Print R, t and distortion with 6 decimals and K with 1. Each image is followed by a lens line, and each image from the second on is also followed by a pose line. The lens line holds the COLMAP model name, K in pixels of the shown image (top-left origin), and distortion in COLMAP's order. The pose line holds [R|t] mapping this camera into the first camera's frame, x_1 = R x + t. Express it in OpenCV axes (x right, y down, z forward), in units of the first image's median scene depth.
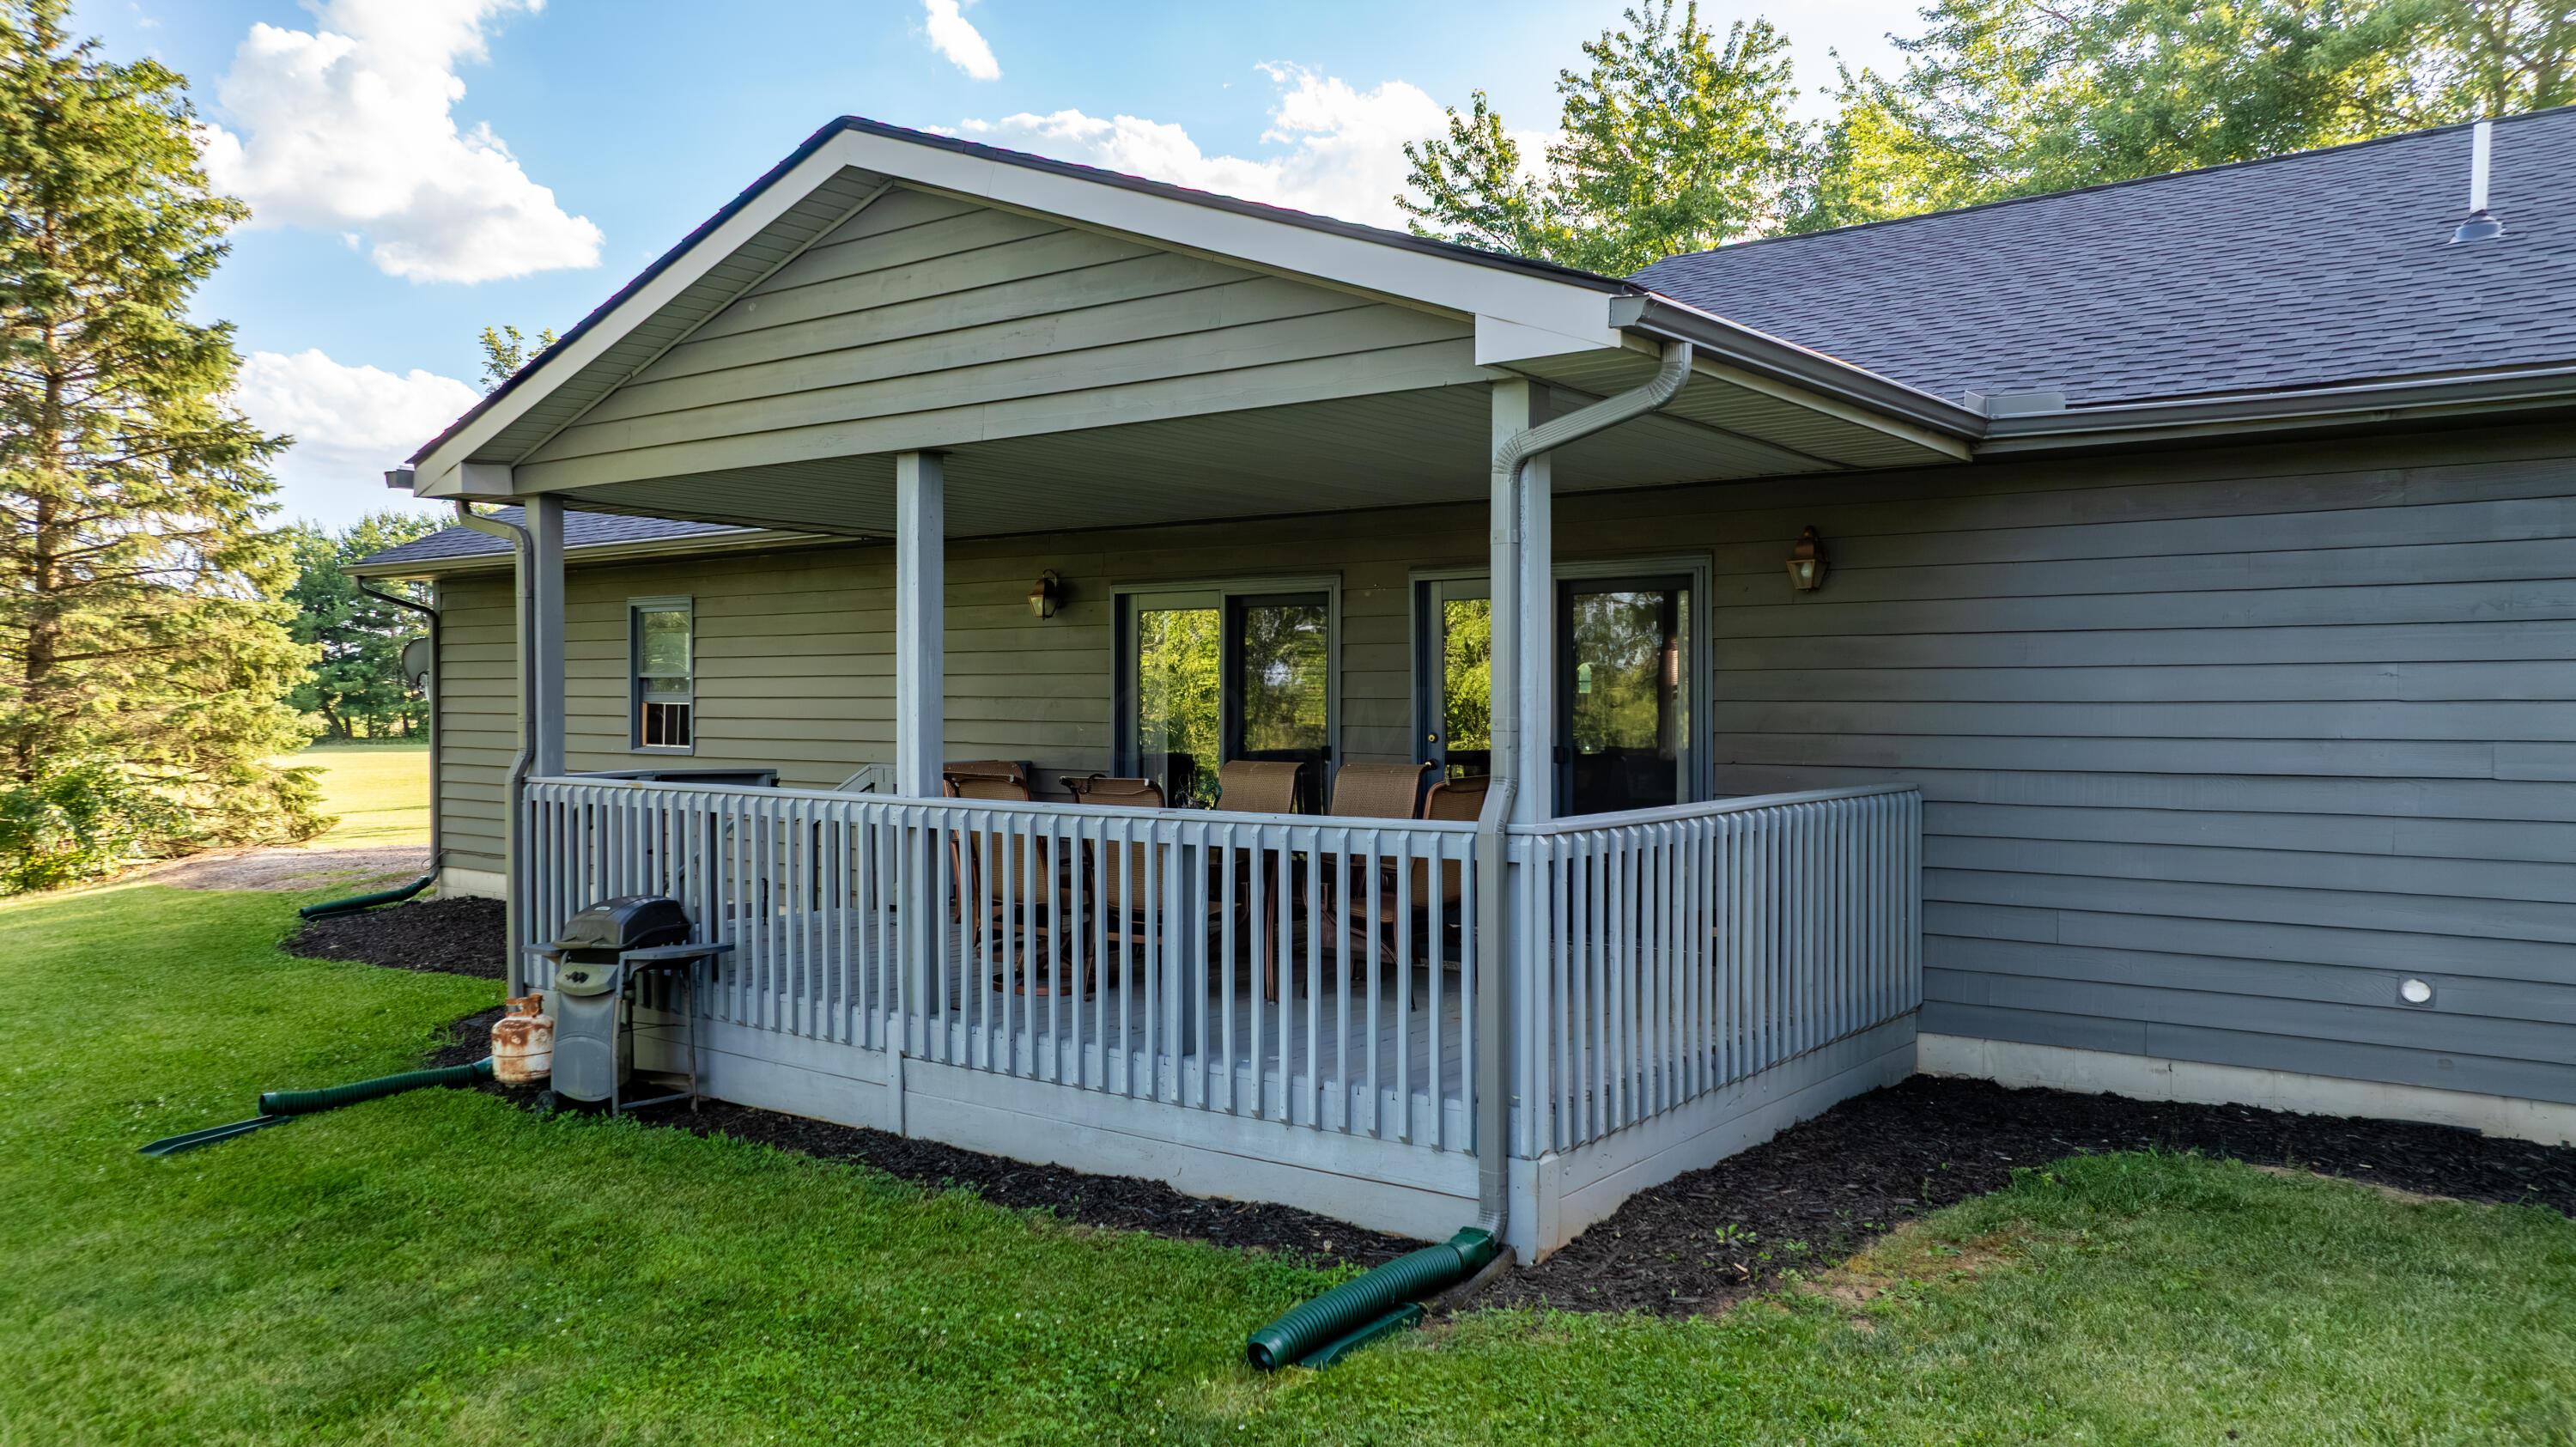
lens RADIAL K [[1847.2, 0, 1288.0], [0, 1847.2, 723.5], [0, 0, 1]] dist [-0.009127, 0.060695]
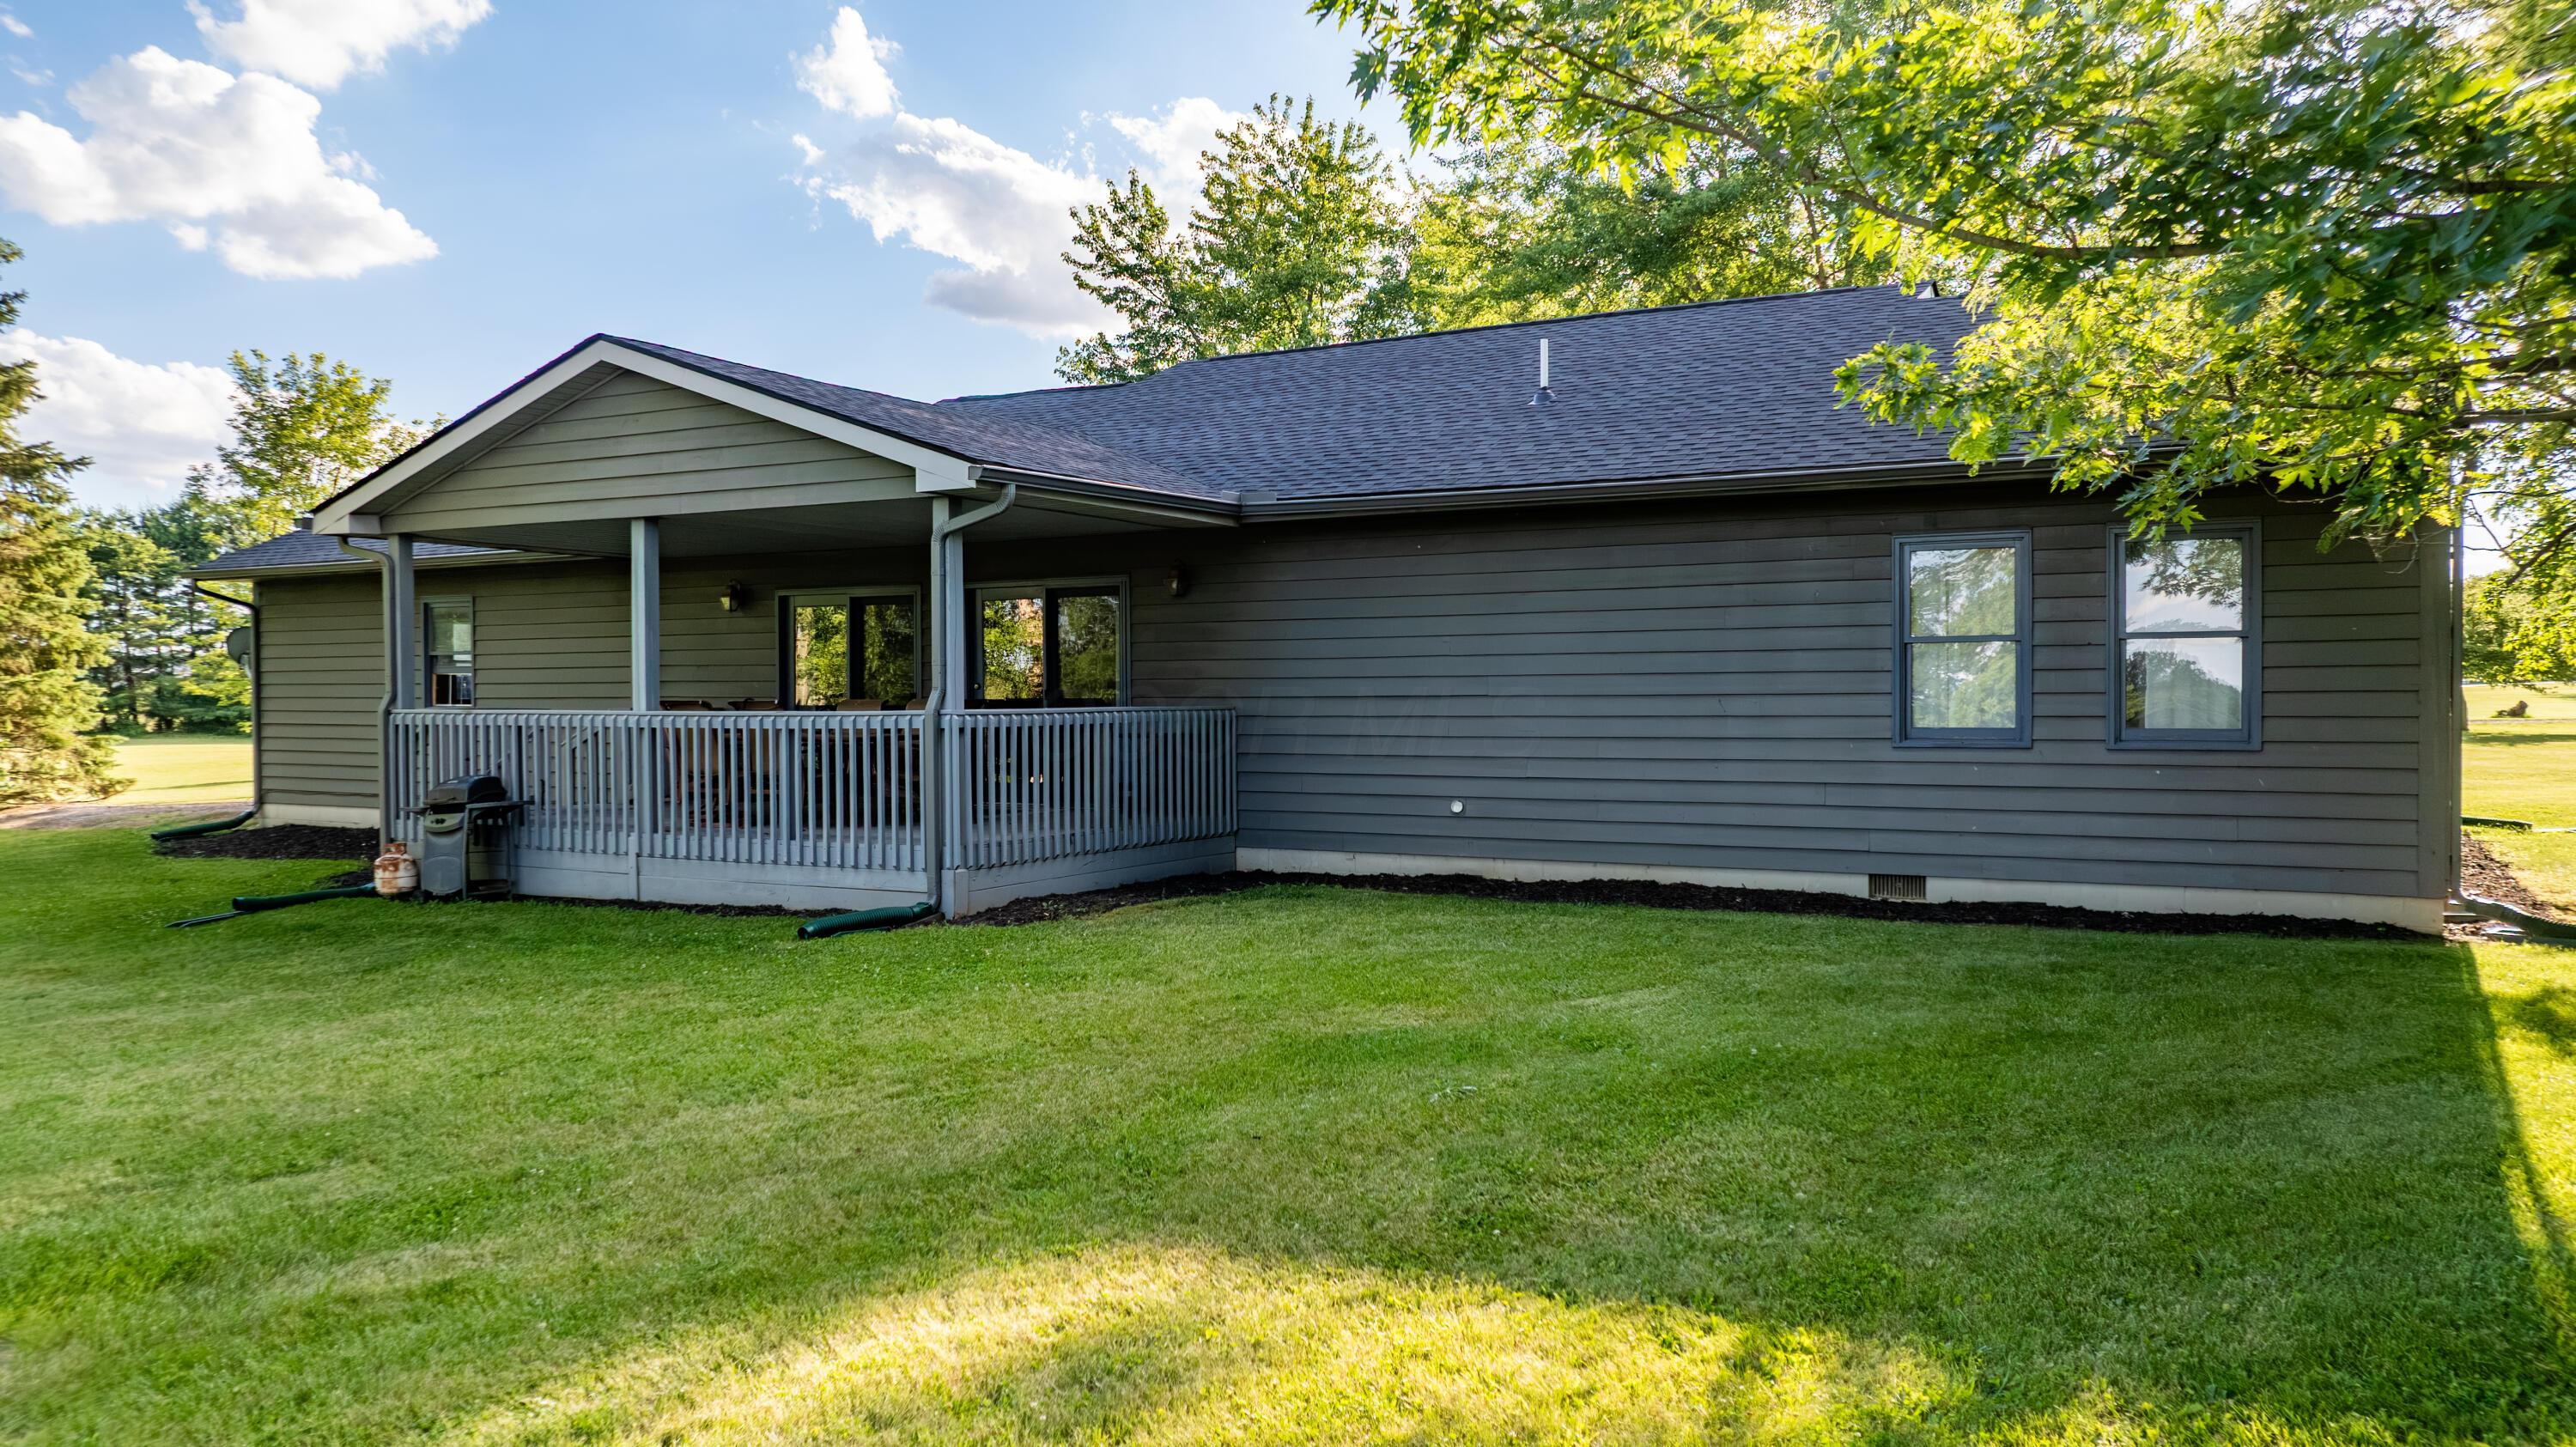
lens RADIAL K [[1847.2, 0, 1288.0], [0, 1847.2, 723.5], [0, 0, 1]] dist [-0.009127, 0.060695]
pose [[0.990430, -0.007402, 0.137820, 0.142315], [0.007059, 0.999971, 0.002980, 0.042556], [-0.137838, -0.001978, 0.990453, -0.719525]]
